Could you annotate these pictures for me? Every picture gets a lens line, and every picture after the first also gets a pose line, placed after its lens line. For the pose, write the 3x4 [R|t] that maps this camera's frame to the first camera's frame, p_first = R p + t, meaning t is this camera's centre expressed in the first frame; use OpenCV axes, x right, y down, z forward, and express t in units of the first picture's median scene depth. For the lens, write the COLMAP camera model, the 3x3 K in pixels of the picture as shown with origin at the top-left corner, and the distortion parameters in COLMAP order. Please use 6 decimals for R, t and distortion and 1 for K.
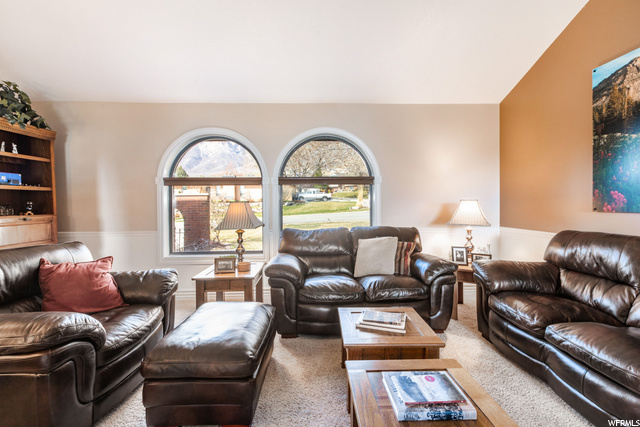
lens RADIAL K [[288.0, 0, 323.8], [0, 288.0, 209.6], [0, 0, 1]] dist [0.002260, -0.000029]
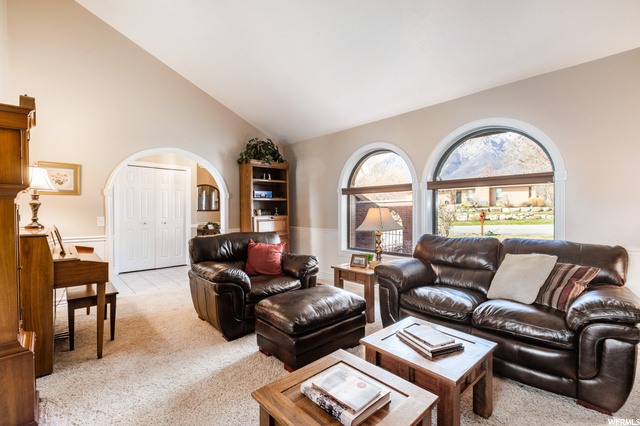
lens RADIAL K [[288.0, 0, 318.8], [0, 288.0, 213.1], [0, 0, 1]] dist [0.002260, -0.000029]
pose [[0.652183, 0.011592, -0.757973, 0.403246], [-0.015859, 0.999873, 0.001646, -0.001435], [0.757896, 0.010947, 0.652284, 0.093396]]
